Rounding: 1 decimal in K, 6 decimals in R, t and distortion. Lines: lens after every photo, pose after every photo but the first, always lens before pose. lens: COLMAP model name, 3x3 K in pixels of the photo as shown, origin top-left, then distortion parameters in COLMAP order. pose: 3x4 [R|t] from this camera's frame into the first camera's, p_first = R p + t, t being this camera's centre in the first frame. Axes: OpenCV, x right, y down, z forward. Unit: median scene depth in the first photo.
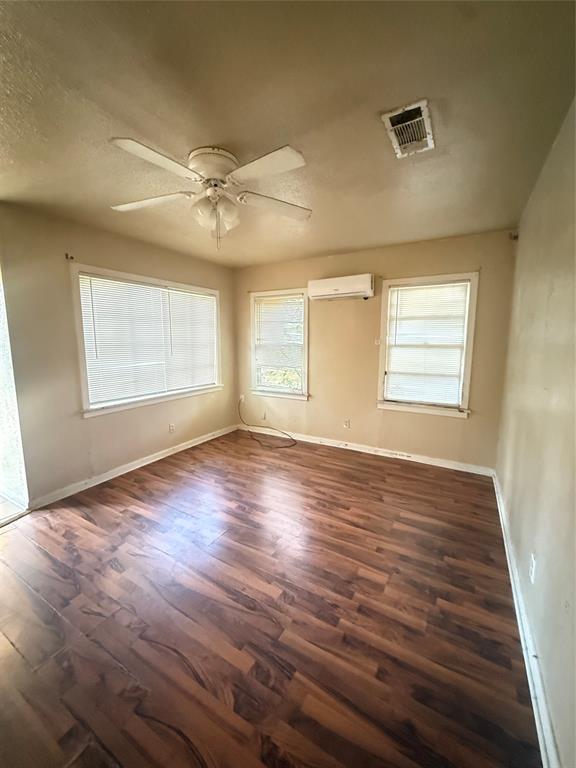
lens RADIAL K [[306.6, 0, 286.7], [0, 306.6, 383.2], [0, 0, 1]] dist [-0.002902, -0.000404]
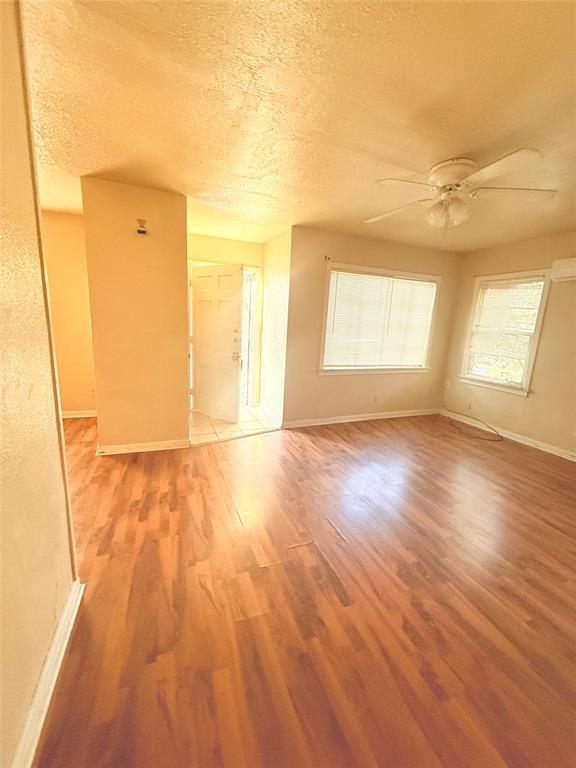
lens RADIAL K [[306.6, 0, 286.7], [0, 306.6, 383.2], [0, 0, 1]] dist [-0.002902, -0.000404]
pose [[0.789178, 0.157713, -0.593569, 0.057855], [-0.132275, 0.987432, 0.086498, 0.050336], [0.599751, 0.010252, 0.800121, -0.207917]]
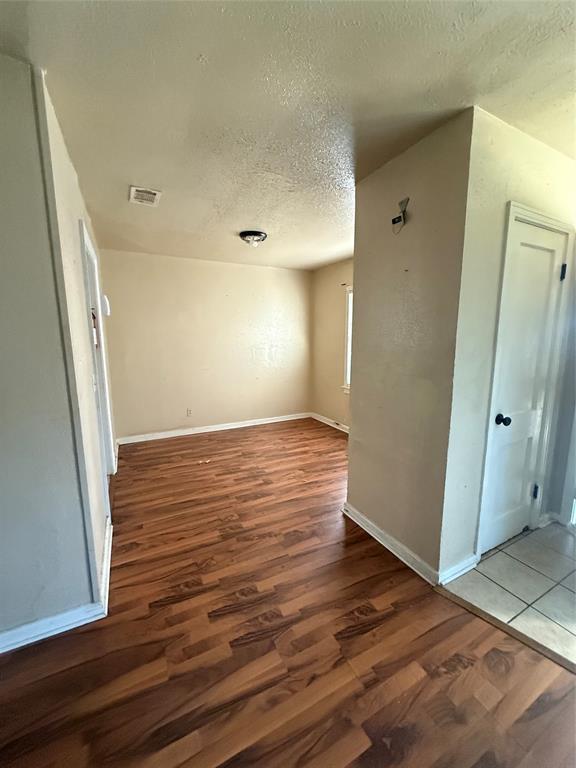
lens RADIAL K [[306.6, 0, 286.7], [0, 306.6, 383.2], [0, 0, 1]] dist [-0.002902, -0.000404]
pose [[-0.532003, 0.130249, -0.836665, -0.280330], [-0.111264, 0.968777, 0.221565, -0.072508], [0.839400, 0.210964, -0.500901, 0.520022]]
